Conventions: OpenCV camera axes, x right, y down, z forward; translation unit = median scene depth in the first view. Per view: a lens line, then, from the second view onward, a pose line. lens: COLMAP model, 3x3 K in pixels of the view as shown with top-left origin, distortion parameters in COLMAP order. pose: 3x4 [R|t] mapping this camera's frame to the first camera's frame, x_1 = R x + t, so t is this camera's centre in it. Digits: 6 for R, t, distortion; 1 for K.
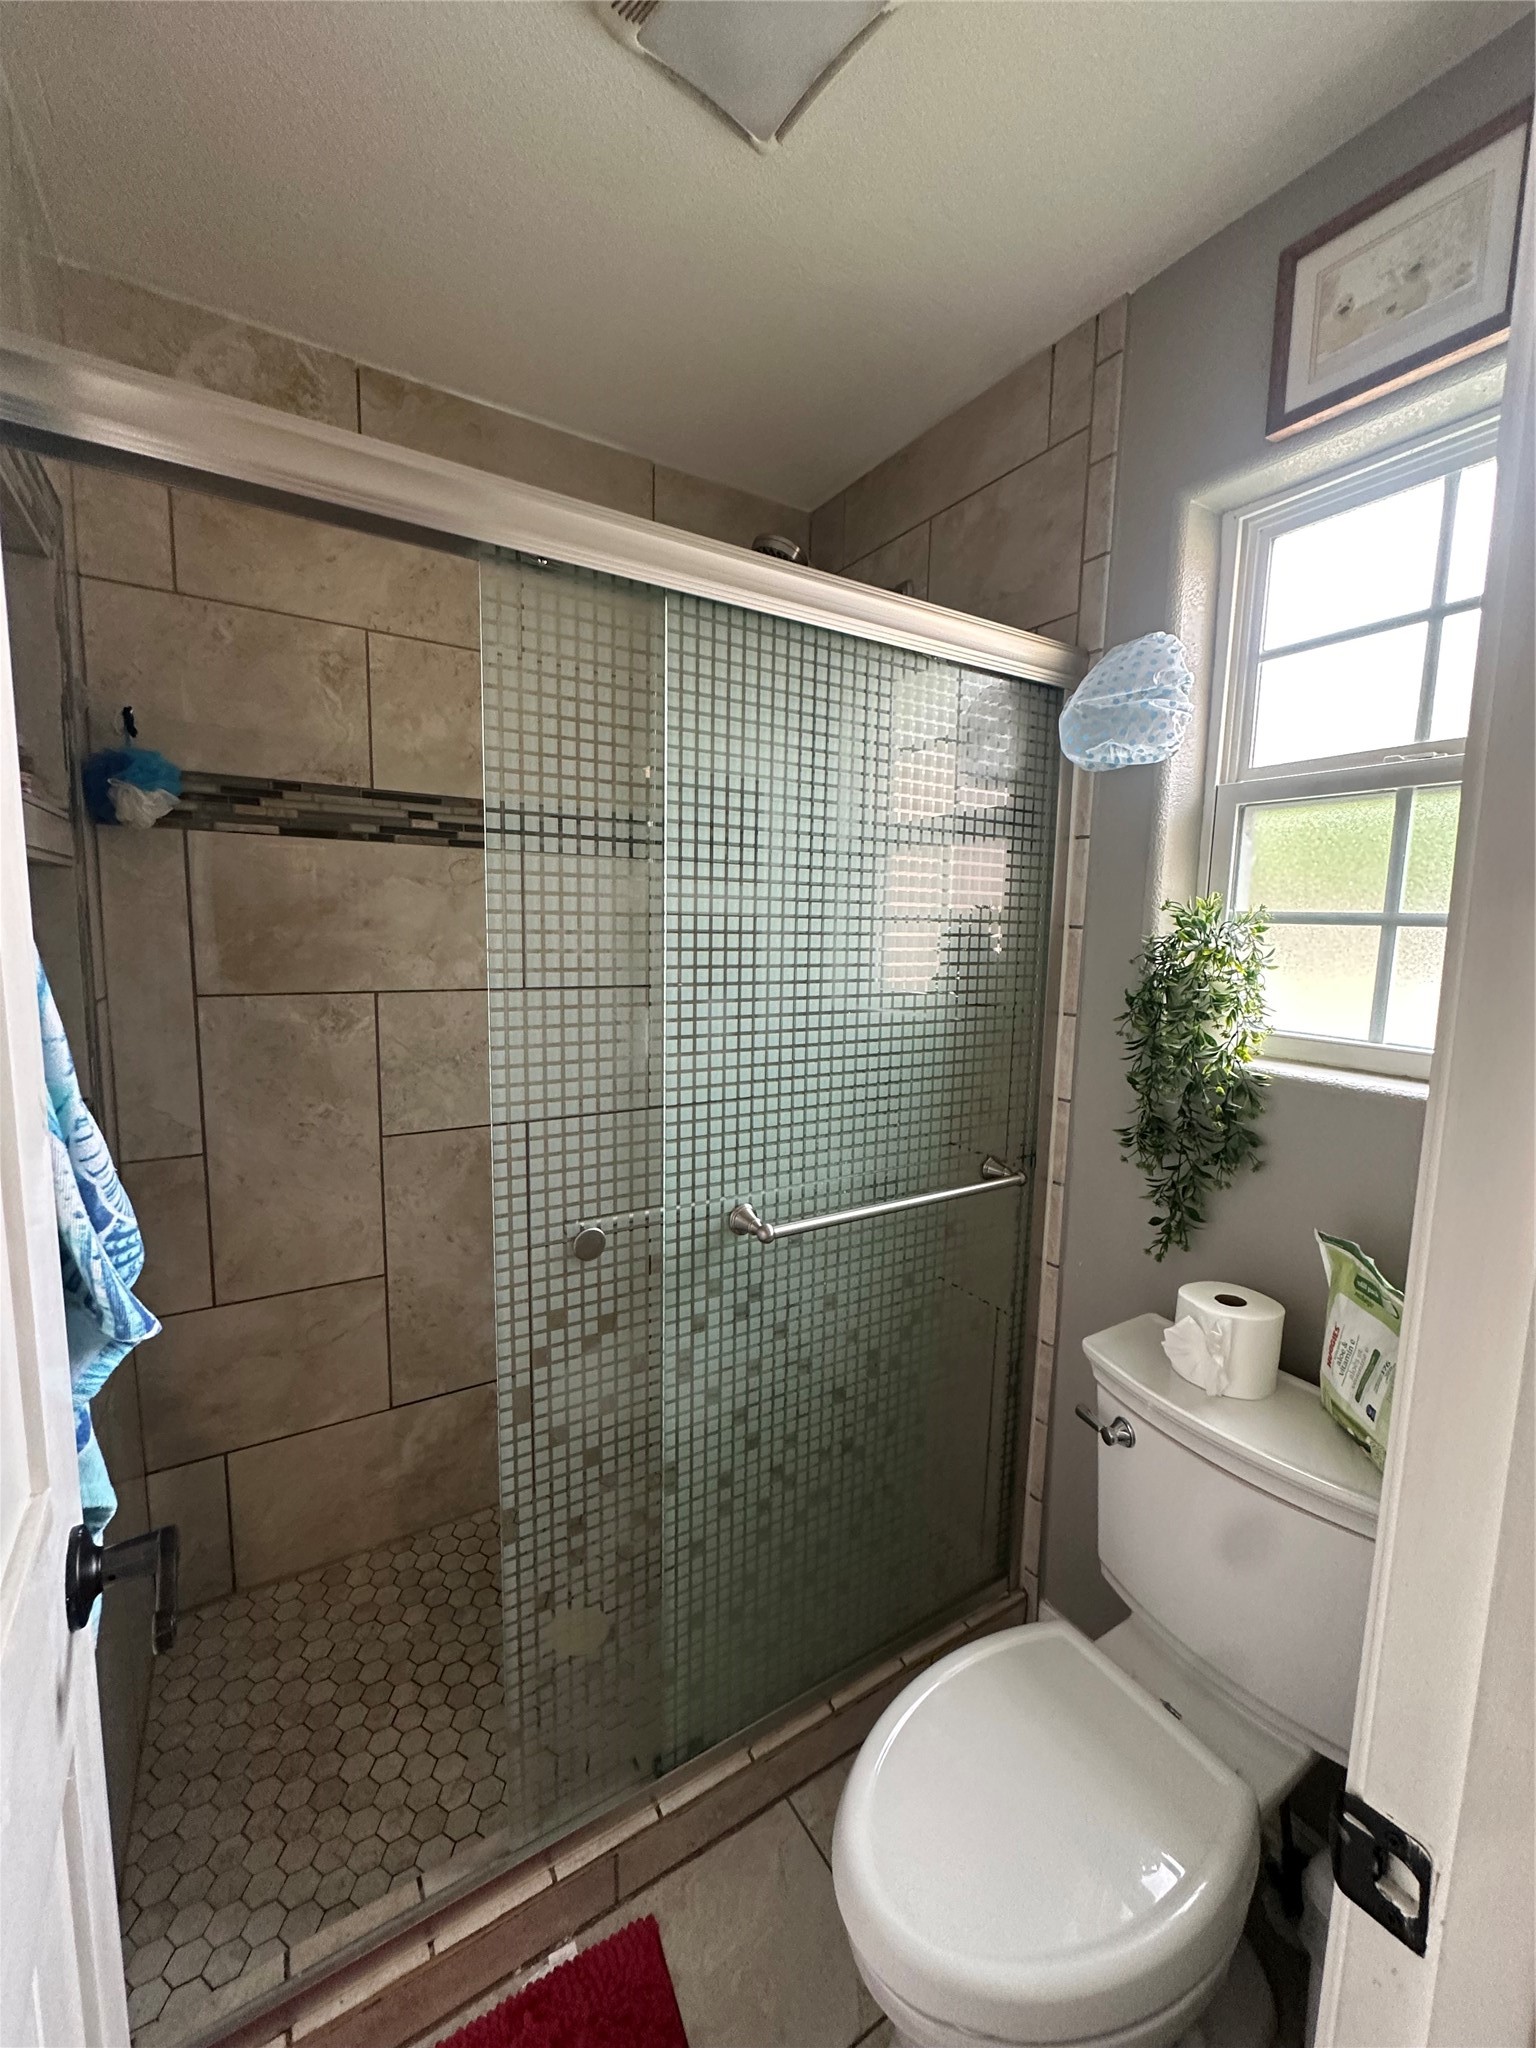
lens RADIAL K [[820.7, 0, 764.6], [0, 820.7, 1014.3], [0, 0, 1]] dist [-0.005605, 0.000584]
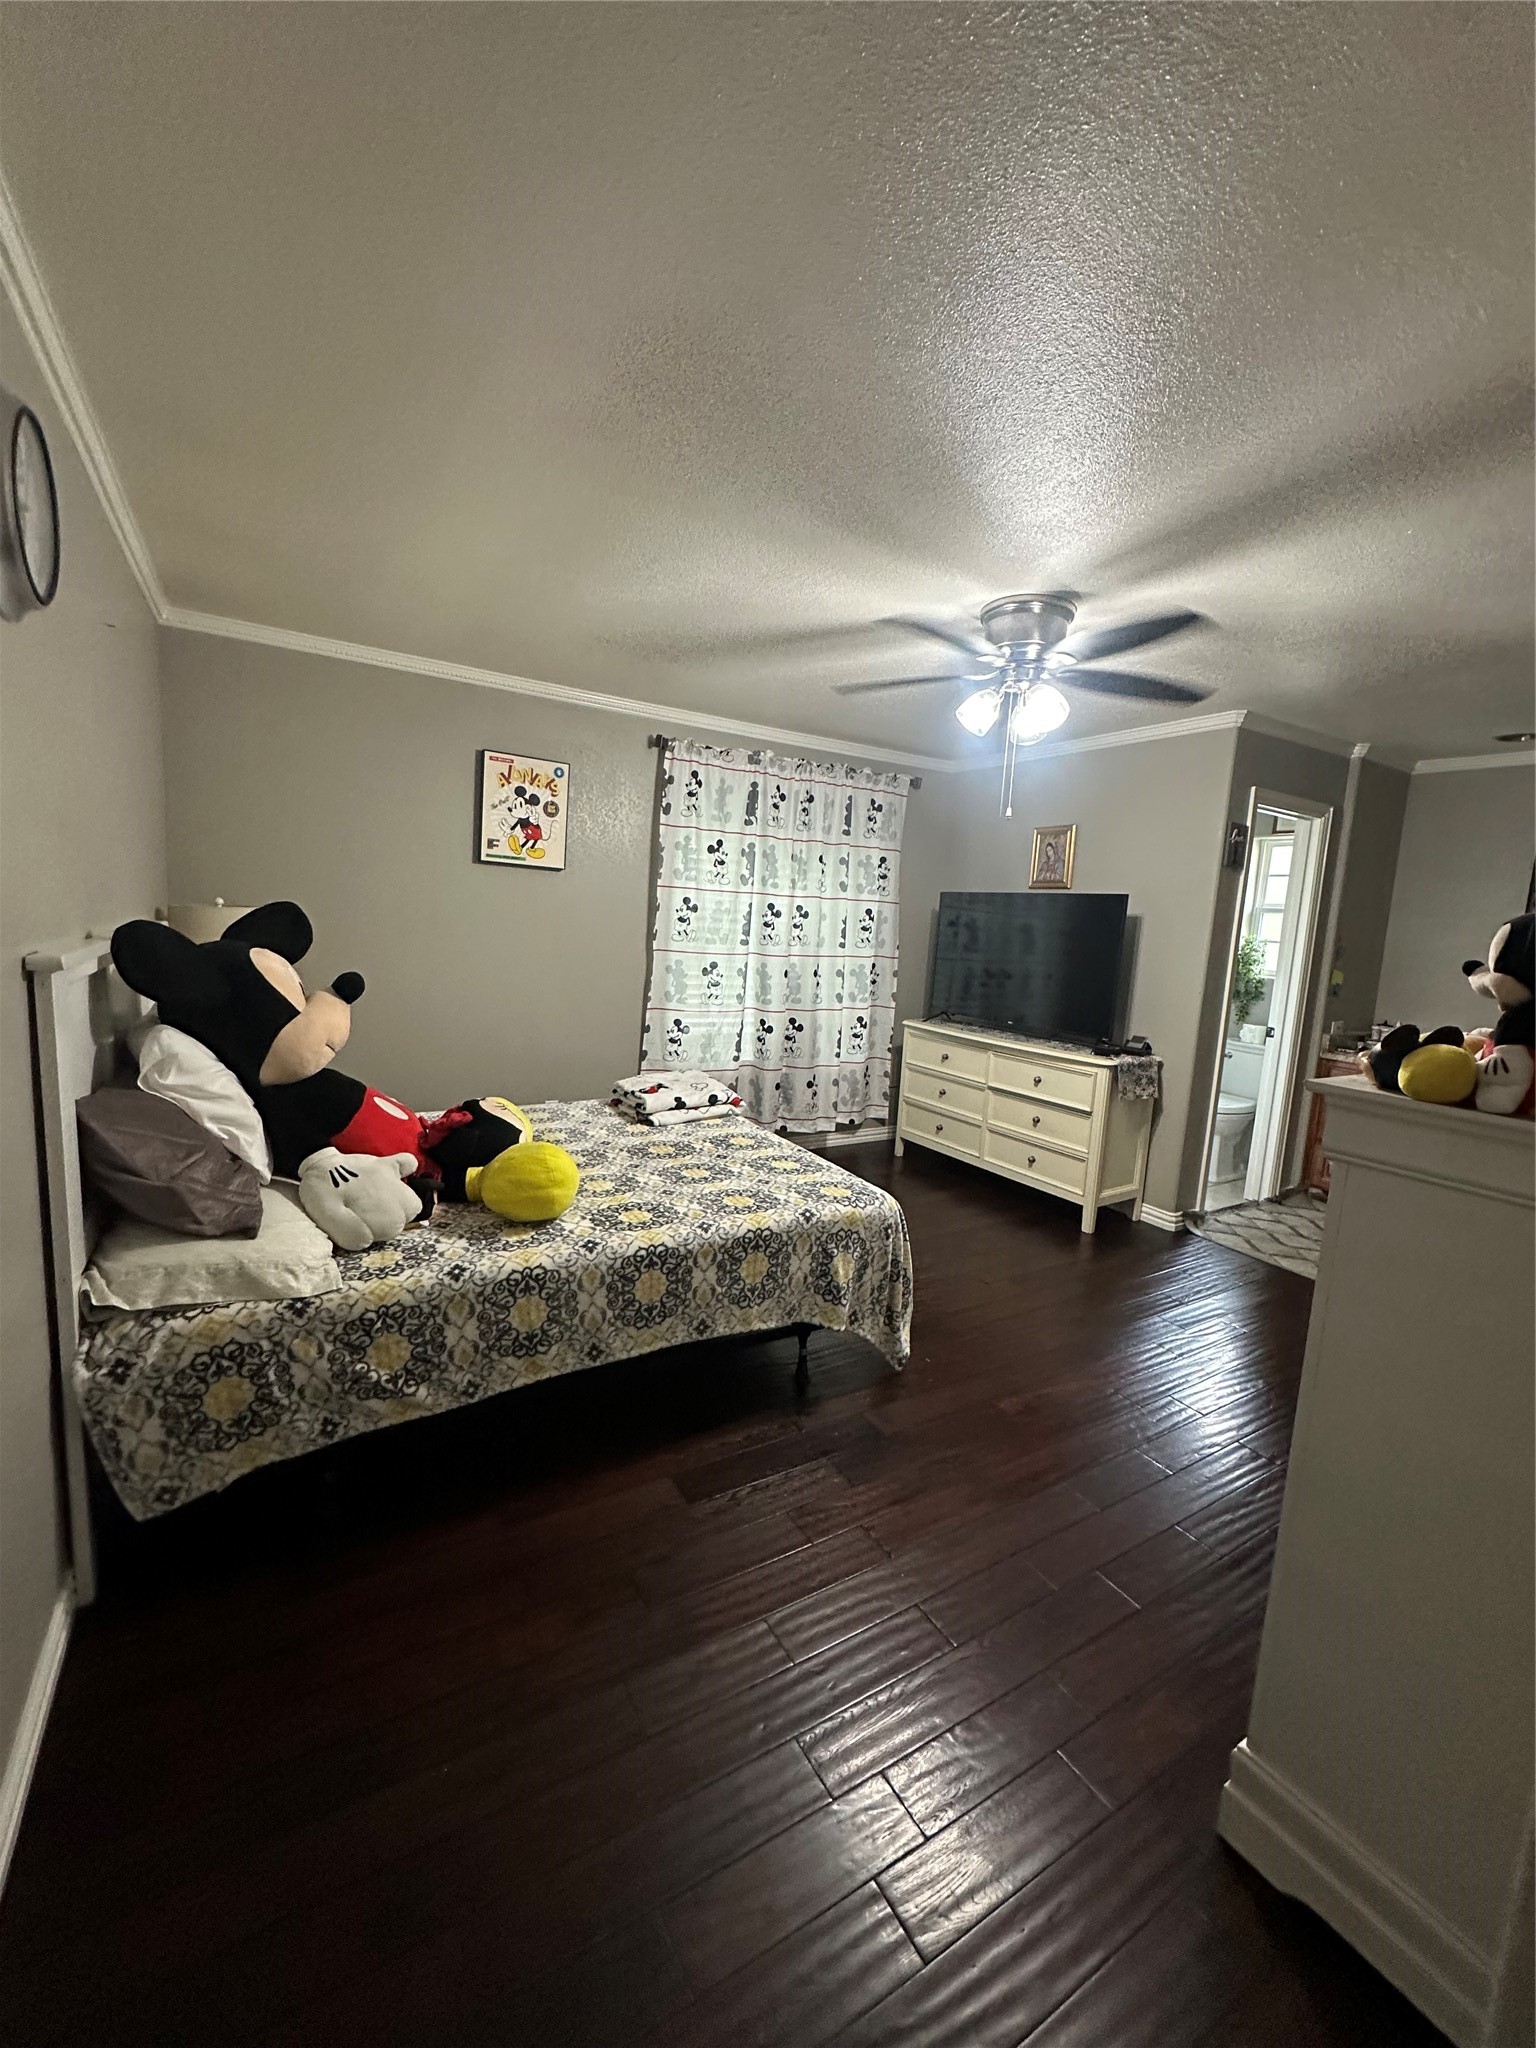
lens RADIAL K [[820.7, 0, 770.3], [0, 820.7, 1023.6], [0, 0, 1]] dist [-0.005605, 0.000584]
pose [[0.998446, 0.038459, -0.040332, -1.697243], [-0.038641, 0.999246, -0.003737, 0.406898], [0.040157, 0.005289, 0.999179, -3.205490]]
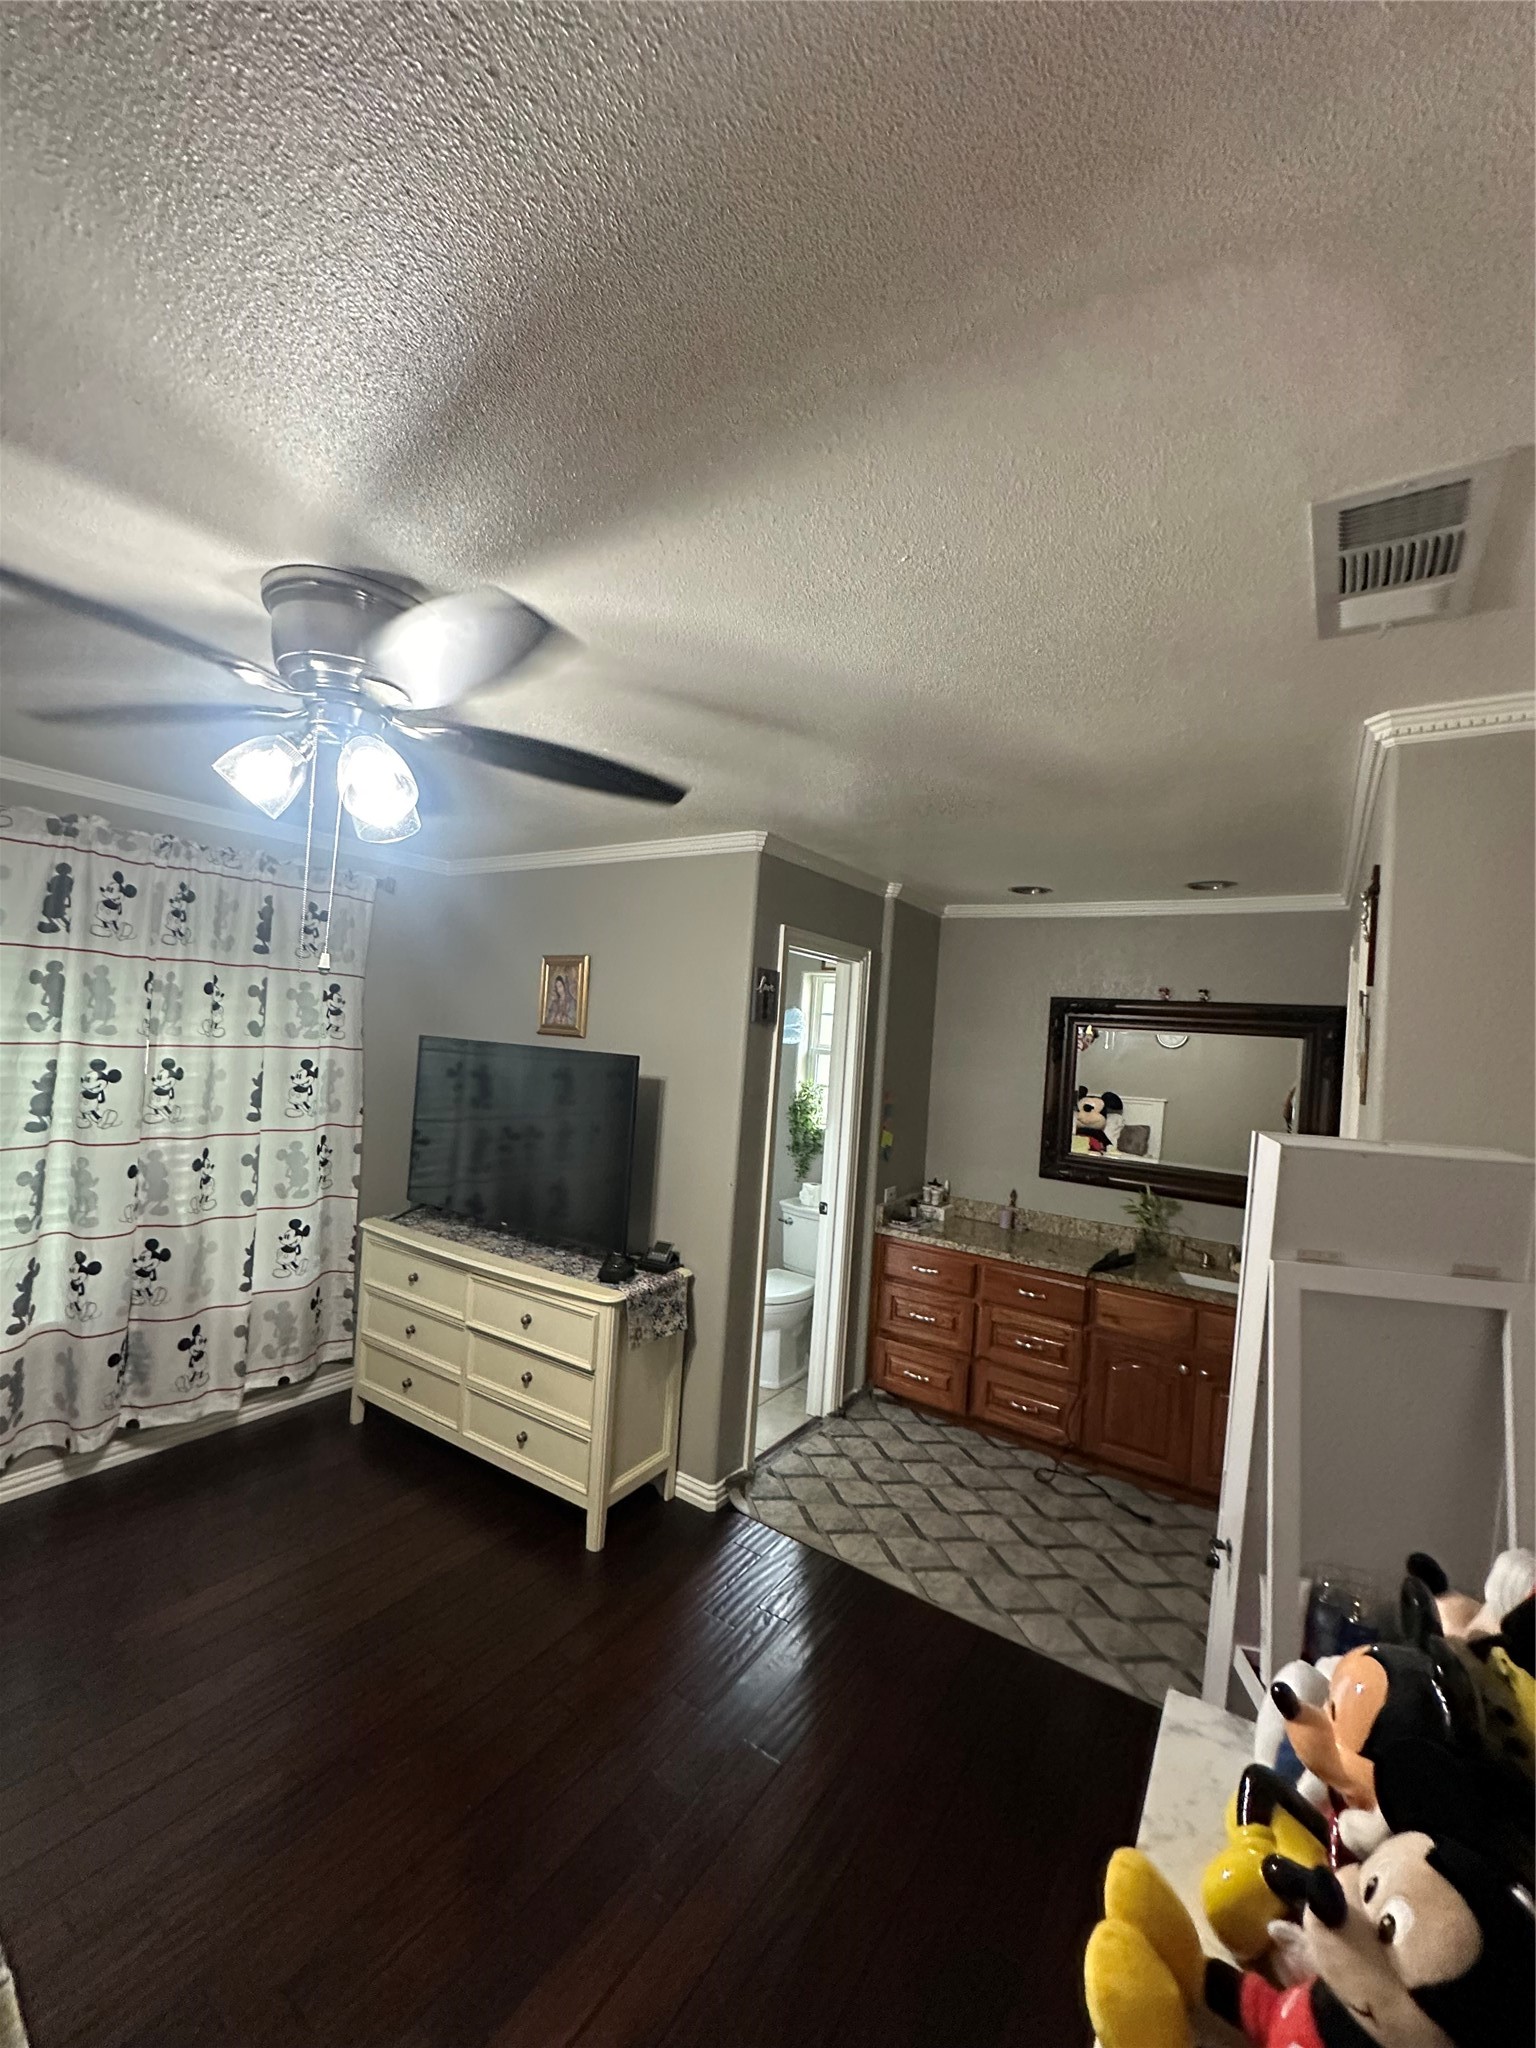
lens RADIAL K [[820.7, 0, 775.1], [0, 820.7, 1030.8], [0, 0, 1]] dist [-0.005605, 0.000584]
pose [[0.918839, 0.037072, 0.392887, -1.058932], [0.010258, 0.992998, -0.117686, 0.065916], [-0.394498, 0.112165, 0.912025, -2.336412]]
